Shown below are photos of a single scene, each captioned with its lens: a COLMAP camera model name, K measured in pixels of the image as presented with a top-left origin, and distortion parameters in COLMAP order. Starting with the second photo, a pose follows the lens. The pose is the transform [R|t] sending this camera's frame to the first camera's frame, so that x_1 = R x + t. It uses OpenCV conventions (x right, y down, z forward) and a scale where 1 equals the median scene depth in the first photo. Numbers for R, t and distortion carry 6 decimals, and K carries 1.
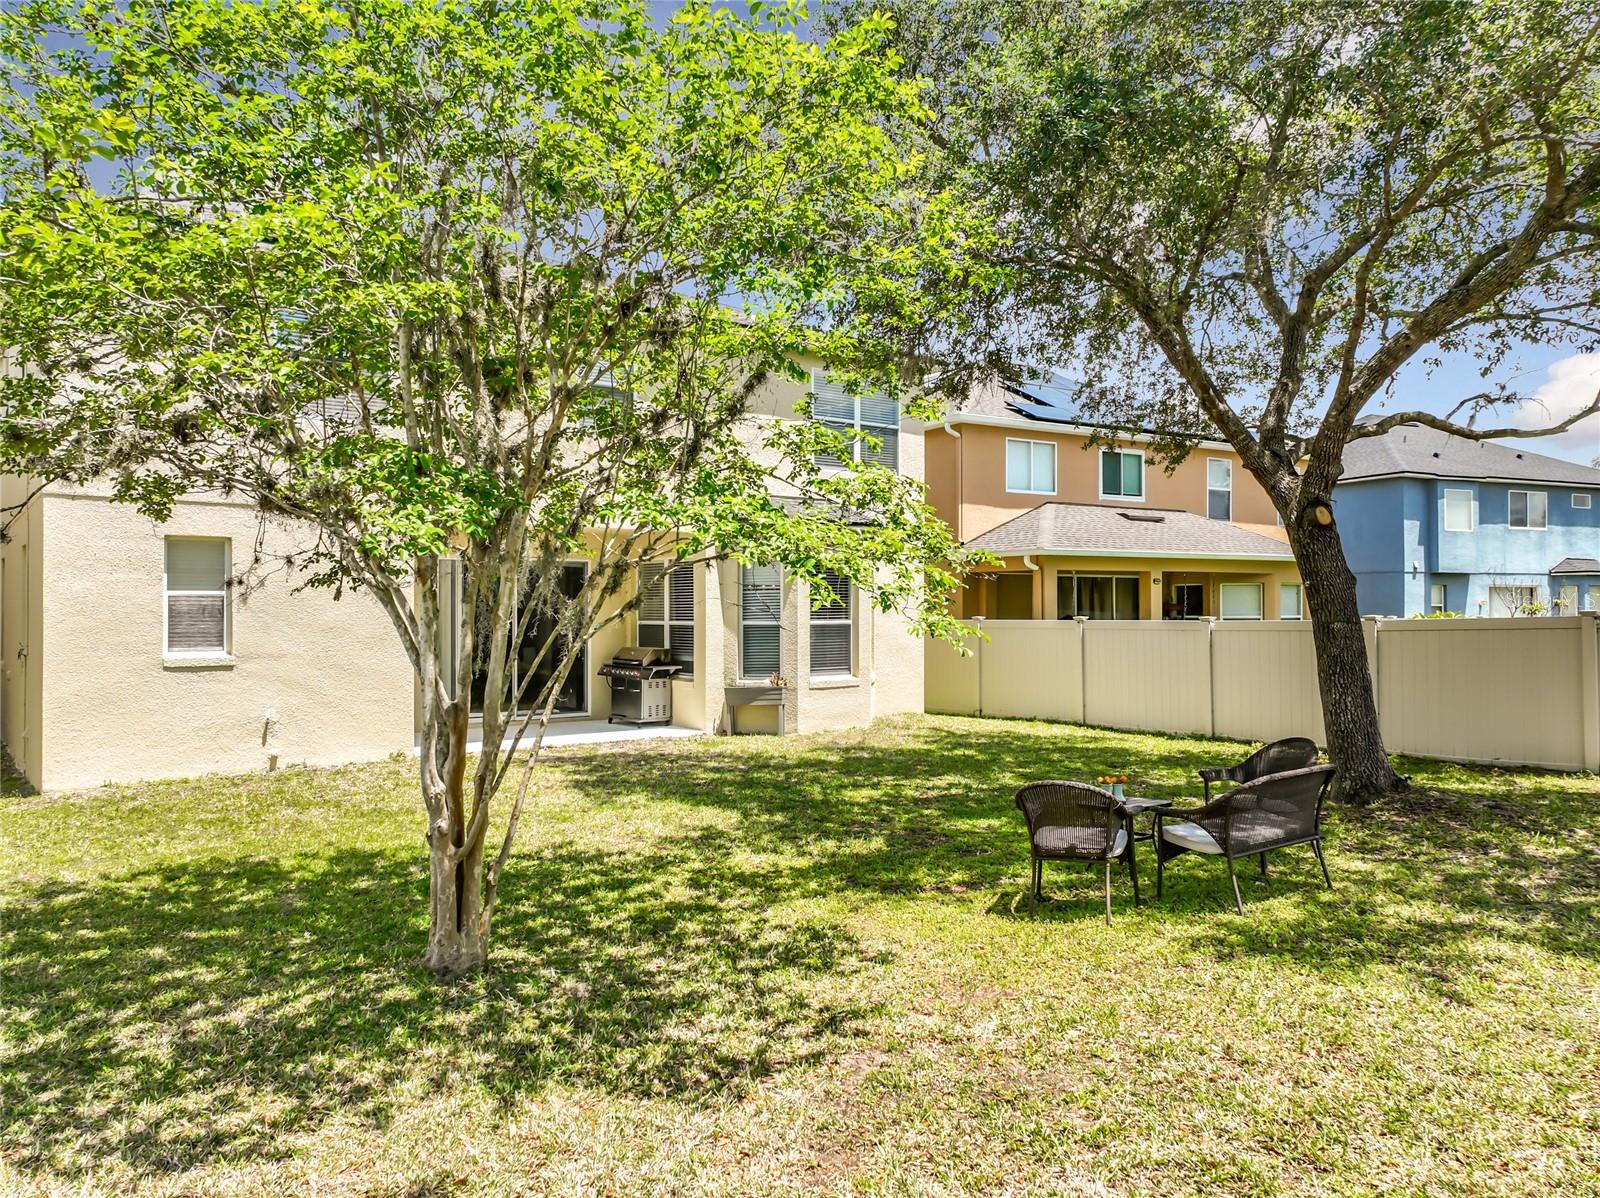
lens RADIAL K [[1124.5, 0, 802.7], [0, 1124.5, 575.5], [0, 0, 1]] dist [0.001675, 0.007705]
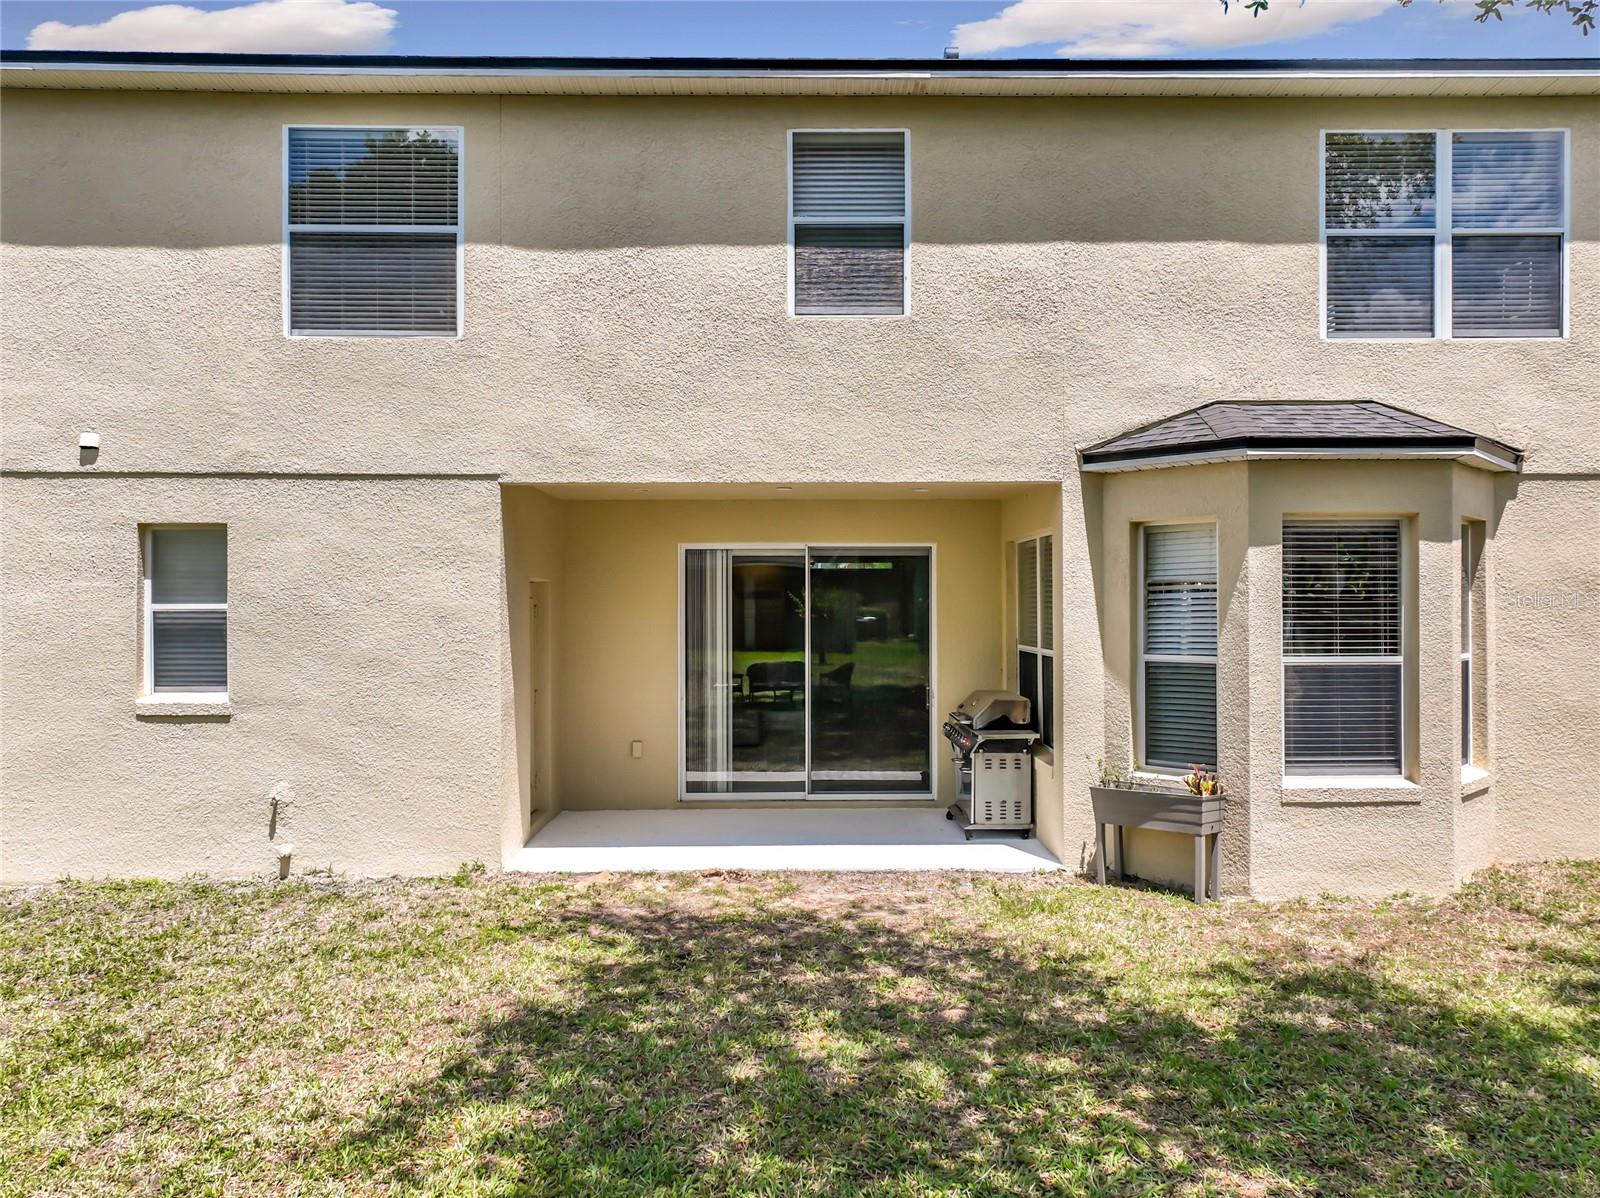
lens RADIAL K [[1110.2, 0, 804.2], [0, 1110.2, 596.1], [0, 0, 1]] dist [-0.001136, 0.006286]
pose [[0.803004, -0.004987, -0.595952, 0.158485], [0.018275, 0.999701, 0.016258, 0.004689], [0.595693, -0.023946, 0.802855, 0.669131]]
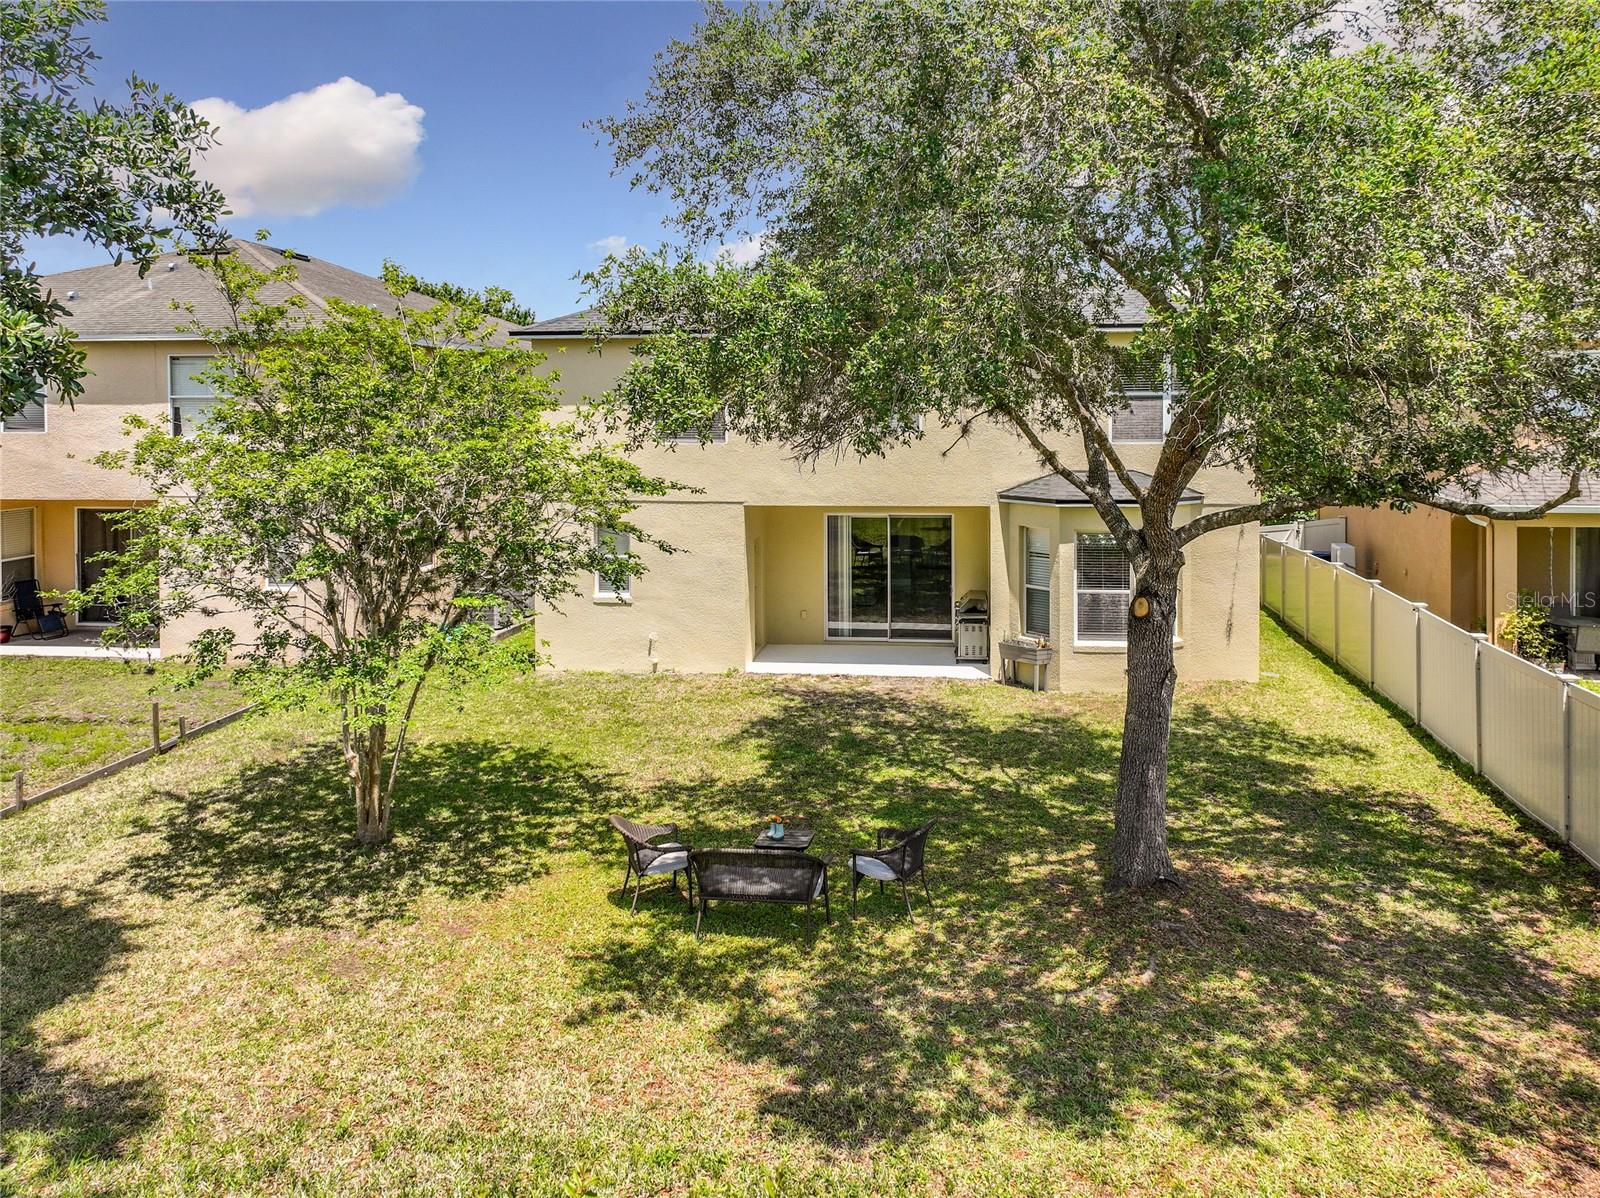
lens RADIAL K [[1179.6, 0, 840.7], [0, 1179.6, 435.6], [0, 0, 1]] dist [0.001160, -0.000174]
pose [[0.721064, 0.015988, -0.692684, 0.828913], [0.022169, 0.998690, 0.046127, -0.219758], [0.692514, -0.048617, 0.719764, 0.030992]]
